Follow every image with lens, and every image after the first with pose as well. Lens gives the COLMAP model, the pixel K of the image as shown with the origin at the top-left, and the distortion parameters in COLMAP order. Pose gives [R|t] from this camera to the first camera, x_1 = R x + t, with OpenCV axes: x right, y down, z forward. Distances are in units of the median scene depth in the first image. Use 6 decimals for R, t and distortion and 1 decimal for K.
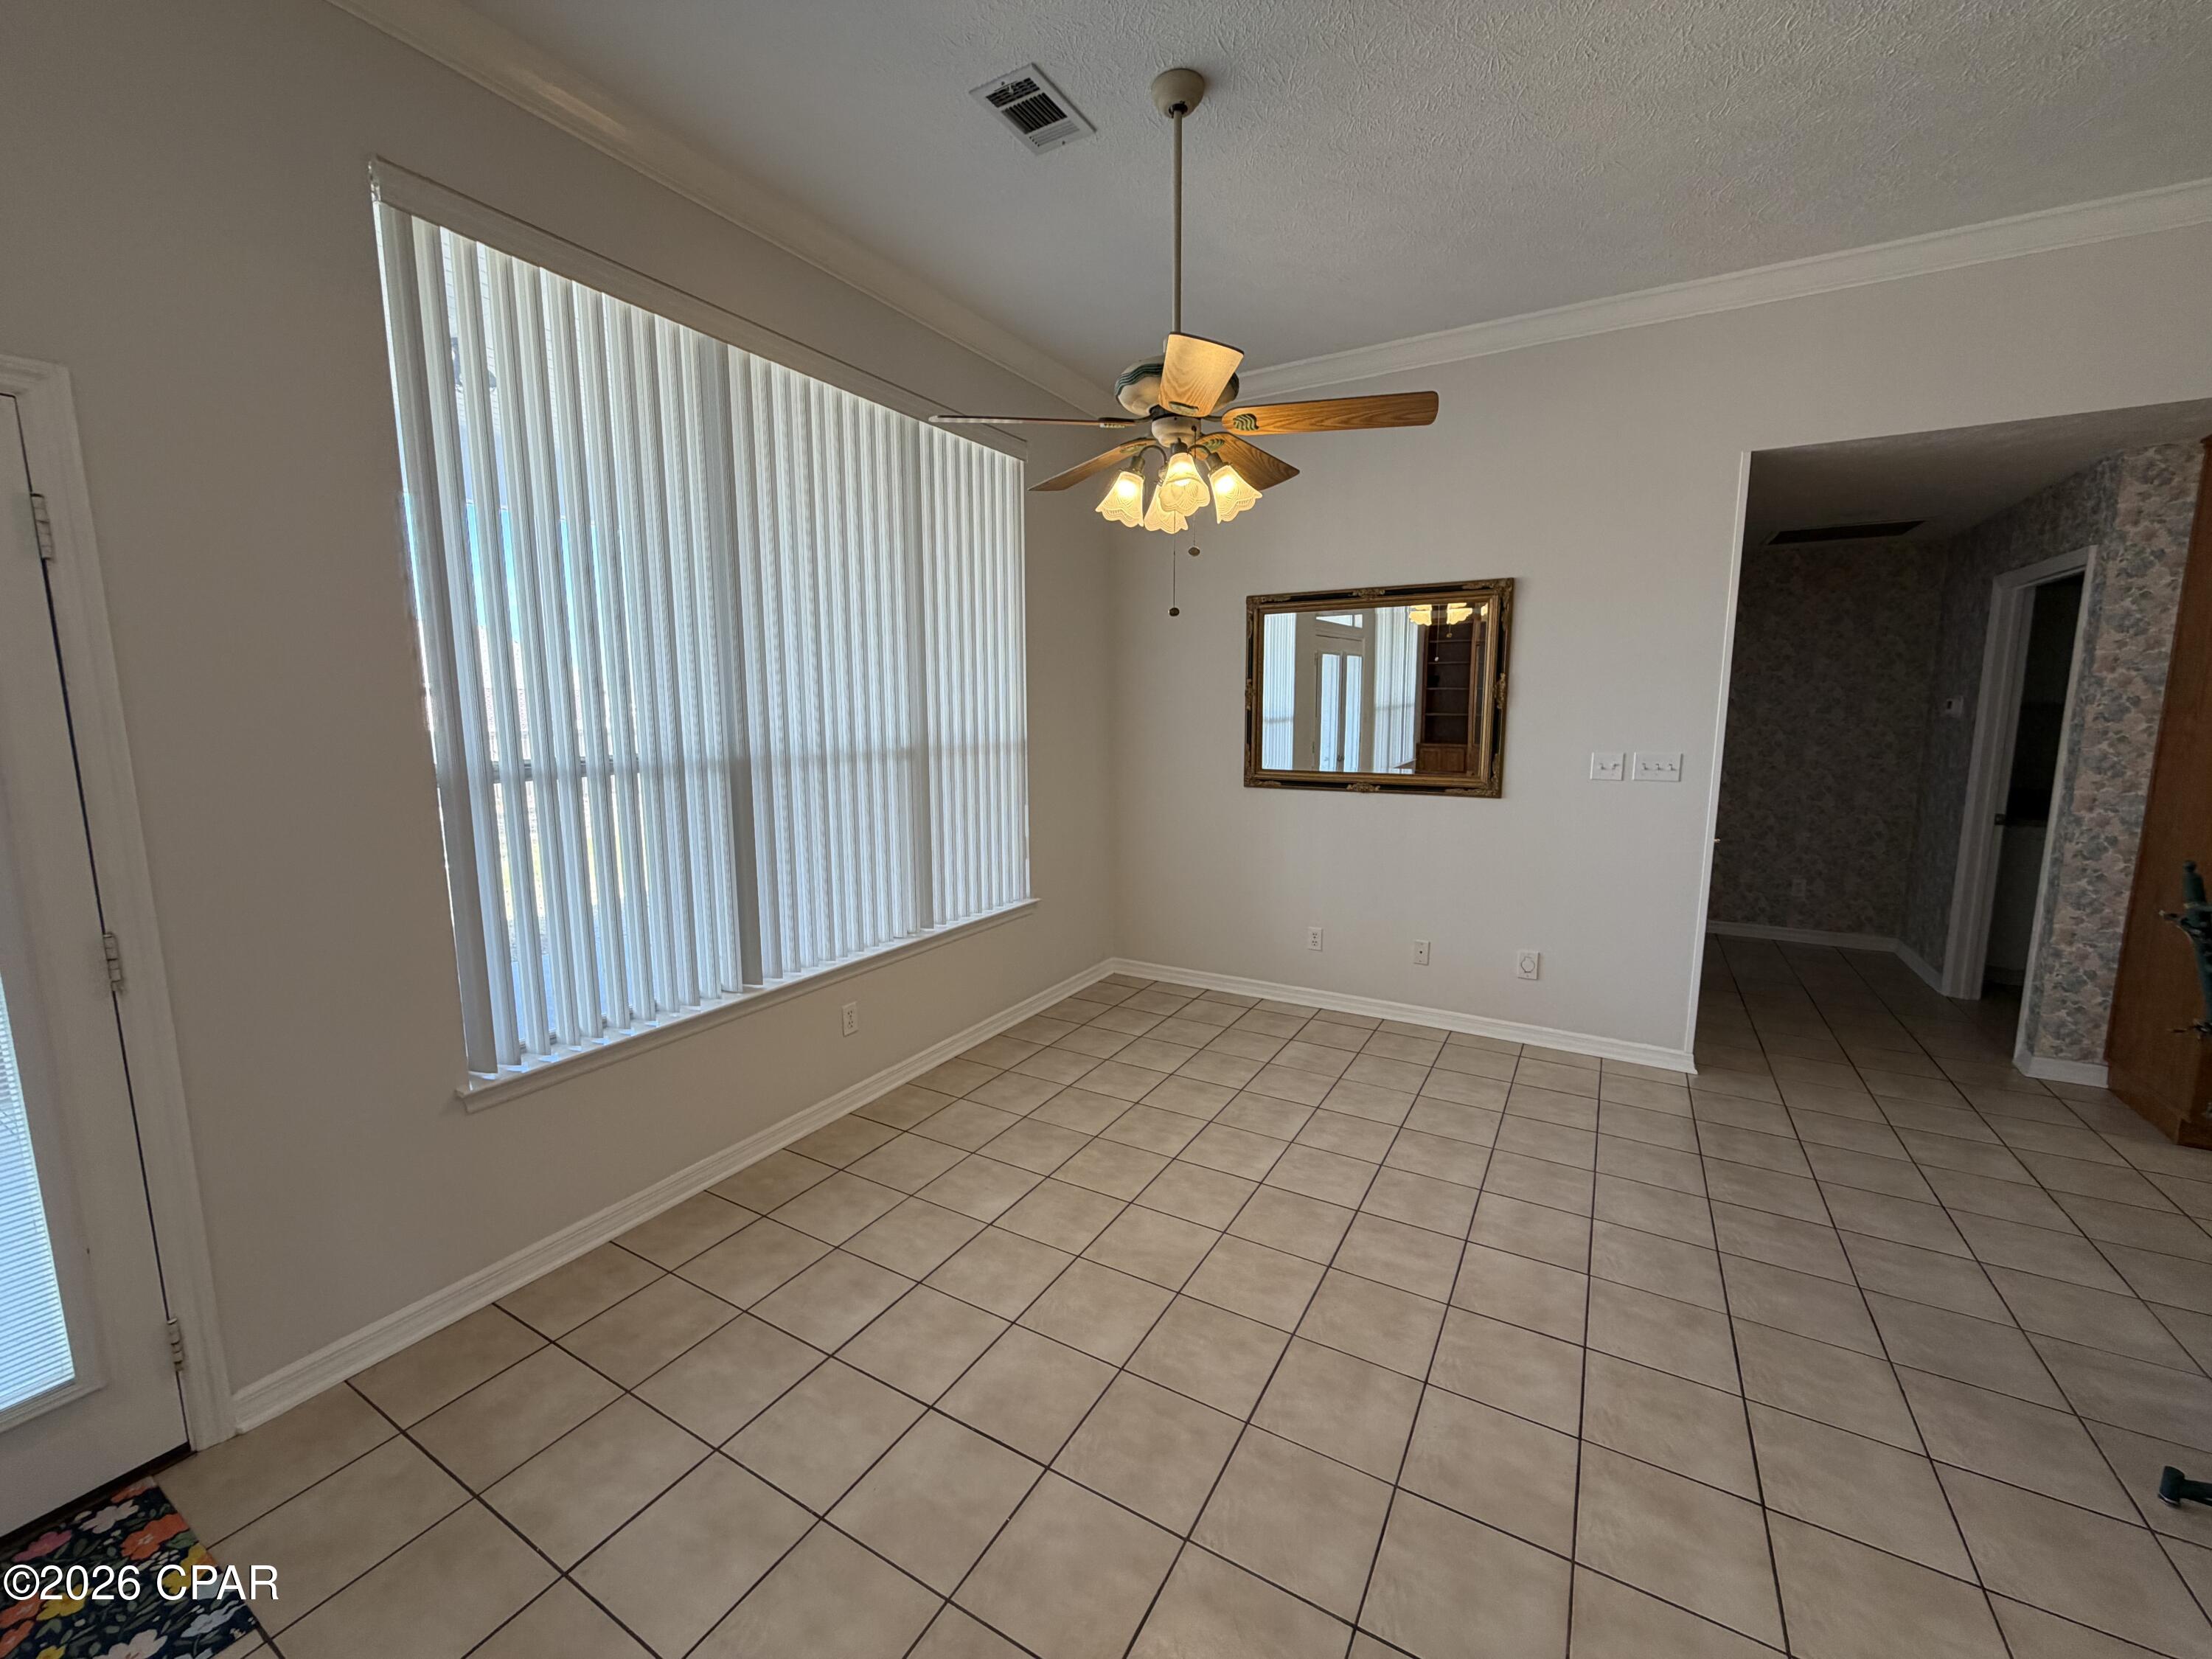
lens RADIAL K [[884.1, 0, 1099.1], [0, 884.1, 828.2], [0, 0, 1]] dist [0.000228, 0.000278]
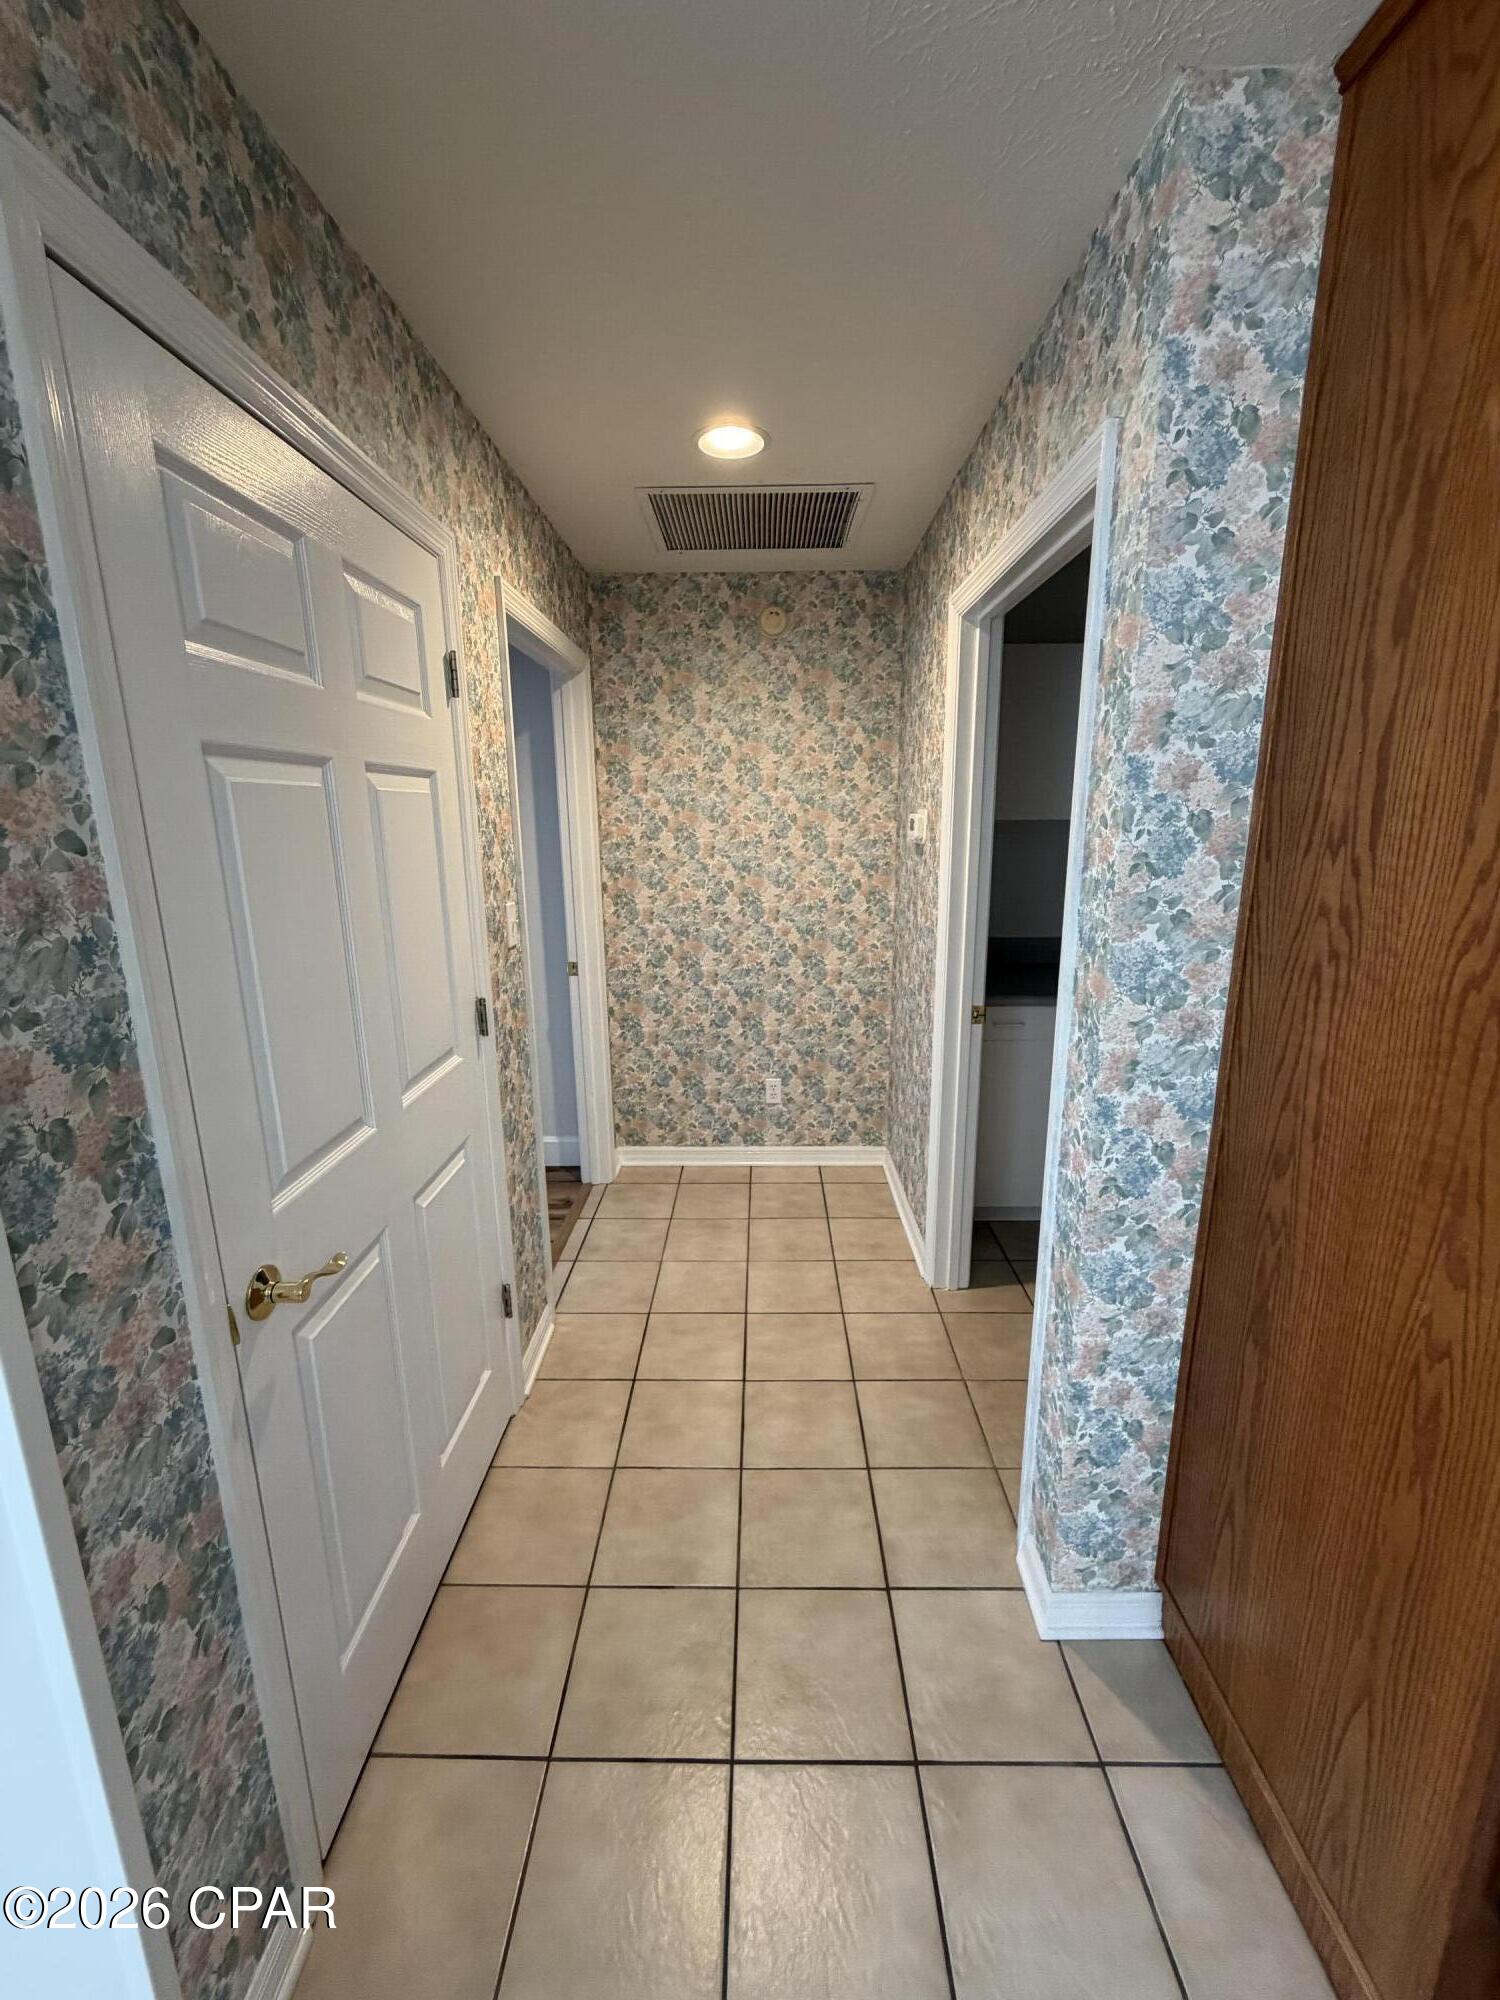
lens RADIAL K [[799.4, 0, 749.2], [0, 799.4, 995.3], [0, 0, 1]] dist [0.000228, 0.000278]
pose [[0.870062, -0.113963, 0.479588, 0.766920], [0.076155, 0.992304, 0.097638, -0.111281], [-0.487025, -0.048428, 0.872045, 0.739088]]
